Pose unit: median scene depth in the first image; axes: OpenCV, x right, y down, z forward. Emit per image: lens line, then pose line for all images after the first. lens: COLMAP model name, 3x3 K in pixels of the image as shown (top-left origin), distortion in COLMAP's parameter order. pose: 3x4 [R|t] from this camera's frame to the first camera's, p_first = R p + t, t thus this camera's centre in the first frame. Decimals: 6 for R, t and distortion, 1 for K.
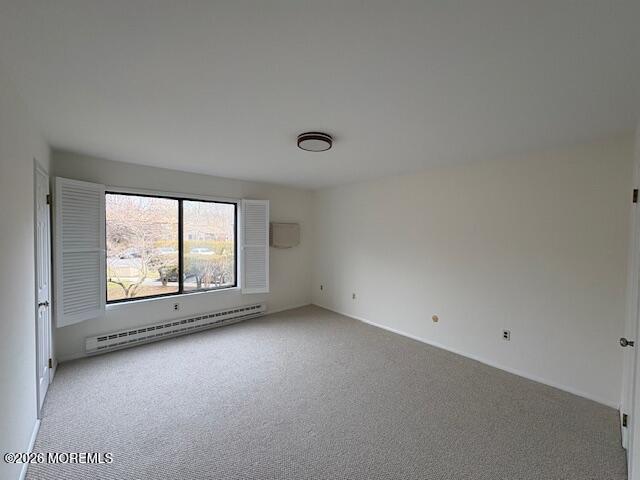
lens RADIAL K [[253.9, 0, 318.6], [0, 253.9, 239.9], [0, 0, 1]] dist [0.001860, -0.000300]
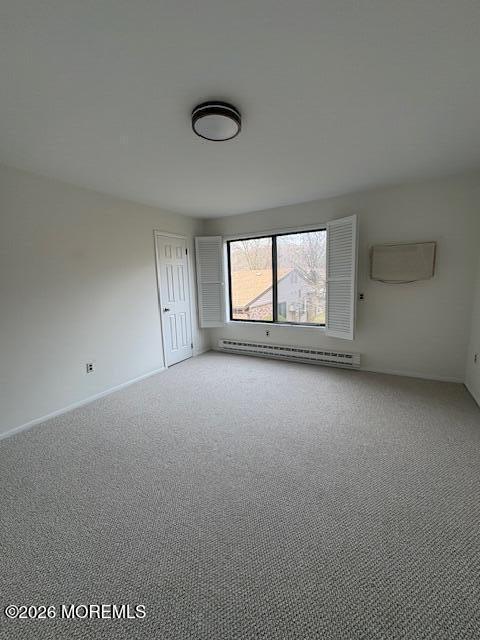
lens RADIAL K [[253.9, 0, 238.9], [0, 253.9, 319.1], [0, 0, 1]] dist [0.001860, -0.000300]
pose [[0.309726, 0.130667, -0.941805, 0.414057], [0.013896, 0.989784, 0.141893, 0.029539], [0.950724, -0.057036, 0.304747, 0.455784]]
